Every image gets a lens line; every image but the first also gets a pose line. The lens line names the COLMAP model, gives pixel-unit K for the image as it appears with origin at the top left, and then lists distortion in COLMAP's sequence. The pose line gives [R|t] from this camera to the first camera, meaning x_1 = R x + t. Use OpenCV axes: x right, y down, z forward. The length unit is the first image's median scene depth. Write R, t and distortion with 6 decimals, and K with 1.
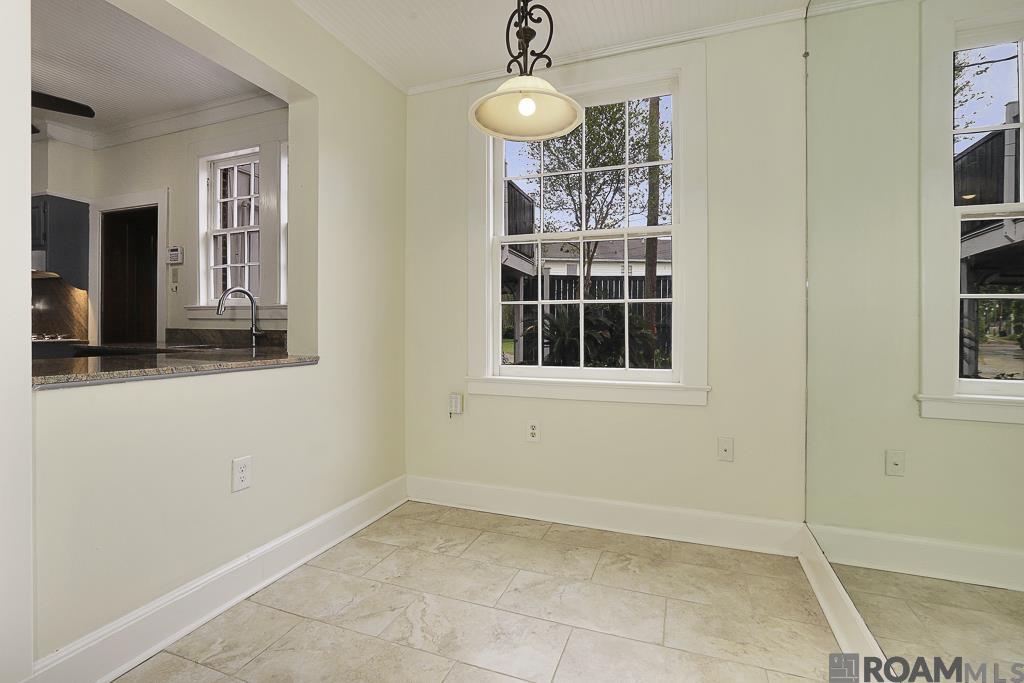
lens RADIAL K [[465.5, 0, 511.4], [0, 465.5, 329.7], [0, 0, 1]] dist [-0.022071, 0.000379]
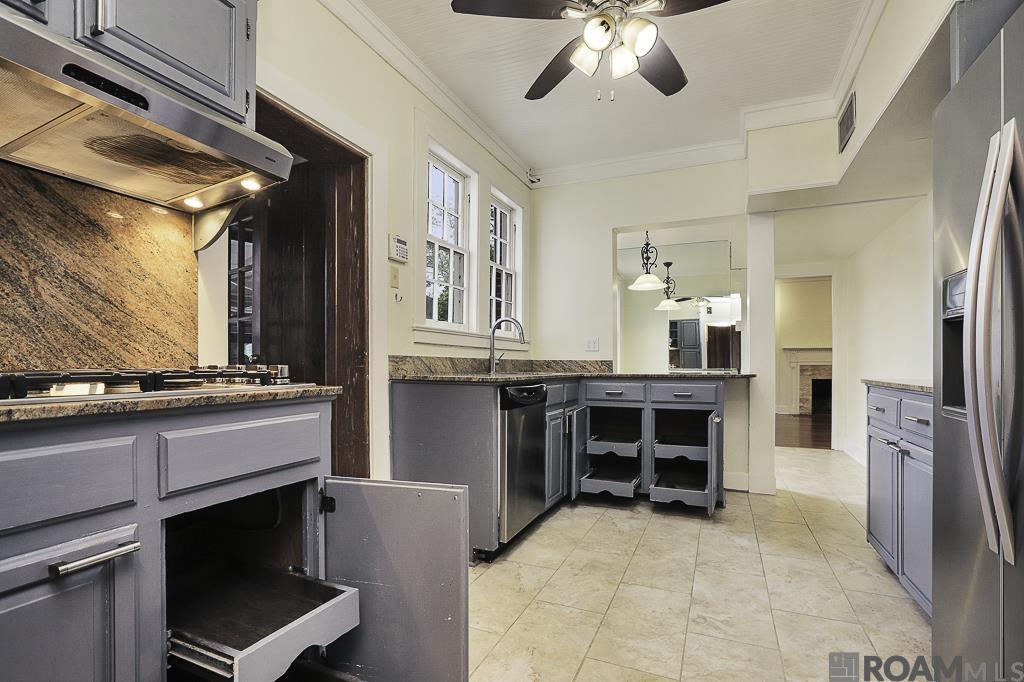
lens RADIAL K [[470.7, 0, 516.8], [0, 470.7, 364.5], [0, 0, 1]] dist [-0.043669, 0.022109]
pose [[0.063198, -0.006679, 0.997979, -2.241808], [0.002758, 0.999975, 0.006518, 0.011773], [-0.997997, 0.002340, 0.063215, 1.231823]]
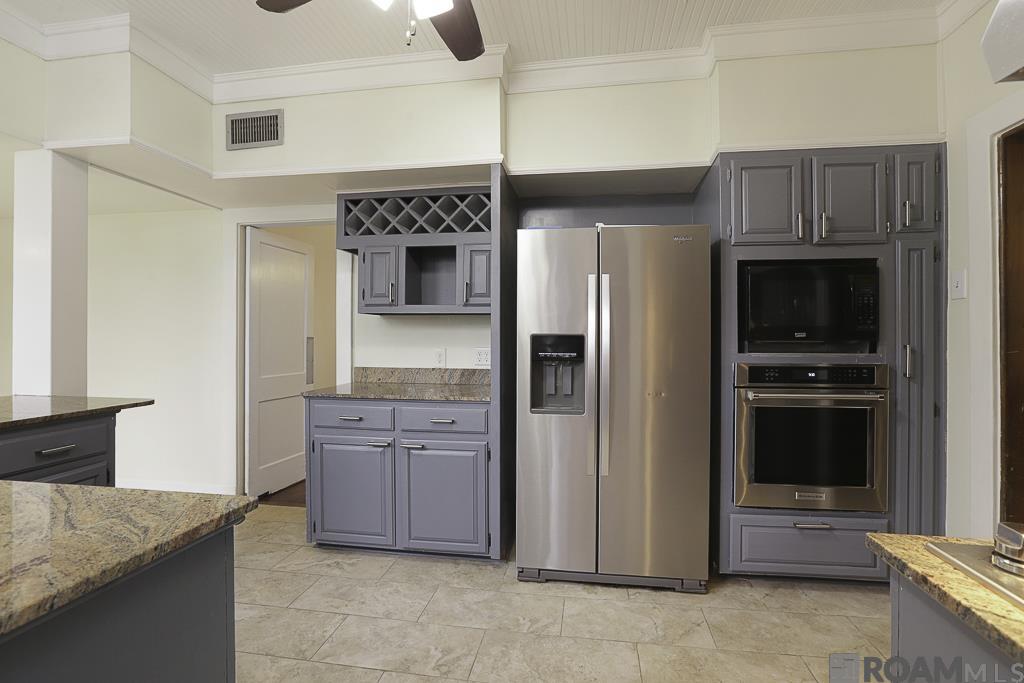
lens RADIAL K [[494.9, 0, 511.4], [0, 494.9, 348.2], [0, 0, 1]] dist [-0.043965, 0.022975]
pose [[-0.982264, -0.001219, -0.187497, -1.414342], [-0.006186, 0.999645, 0.025911, -0.075320], [0.187399, 0.026611, -0.981923, 1.728290]]
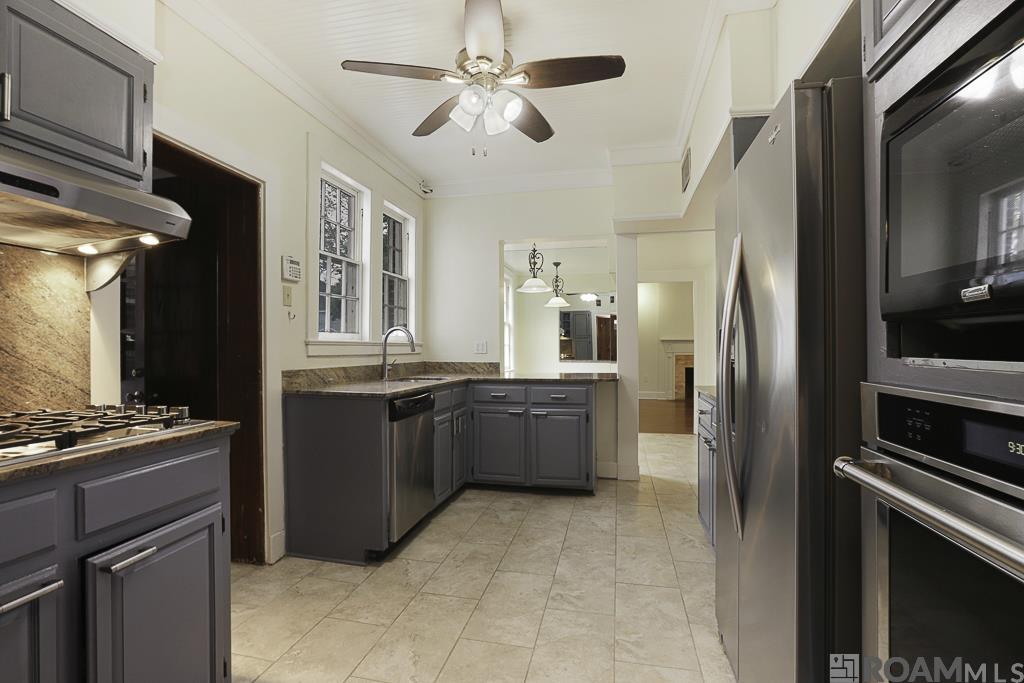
lens RADIAL K [[475.3, 0, 504.9], [0, 475.3, 343.1], [0, 0, 1]] dist [-0.044300, 0.018724]
pose [[-0.116590, 0.002320, 0.993177, -2.379578], [0.006663, 0.999977, -0.001554, -0.065737], [-0.993158, 0.006437, -0.116603, 1.188436]]
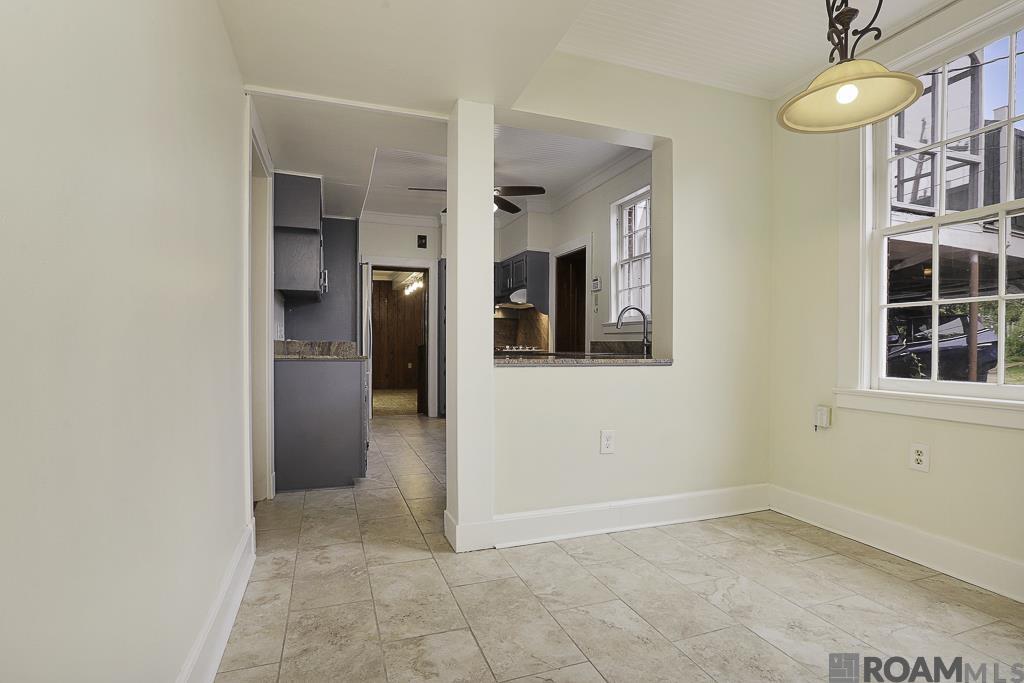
lens RADIAL K [[494.9, 0, 511.4], [0, 494.9, 348.2], [0, 0, 1]] dist [-0.043965, 0.022975]
pose [[0.652025, 0.001035, -0.758197, 0.249792], [-0.002206, 0.999997, -0.000532, 0.029236], [0.758194, 0.002019, 0.652026, -0.121064]]
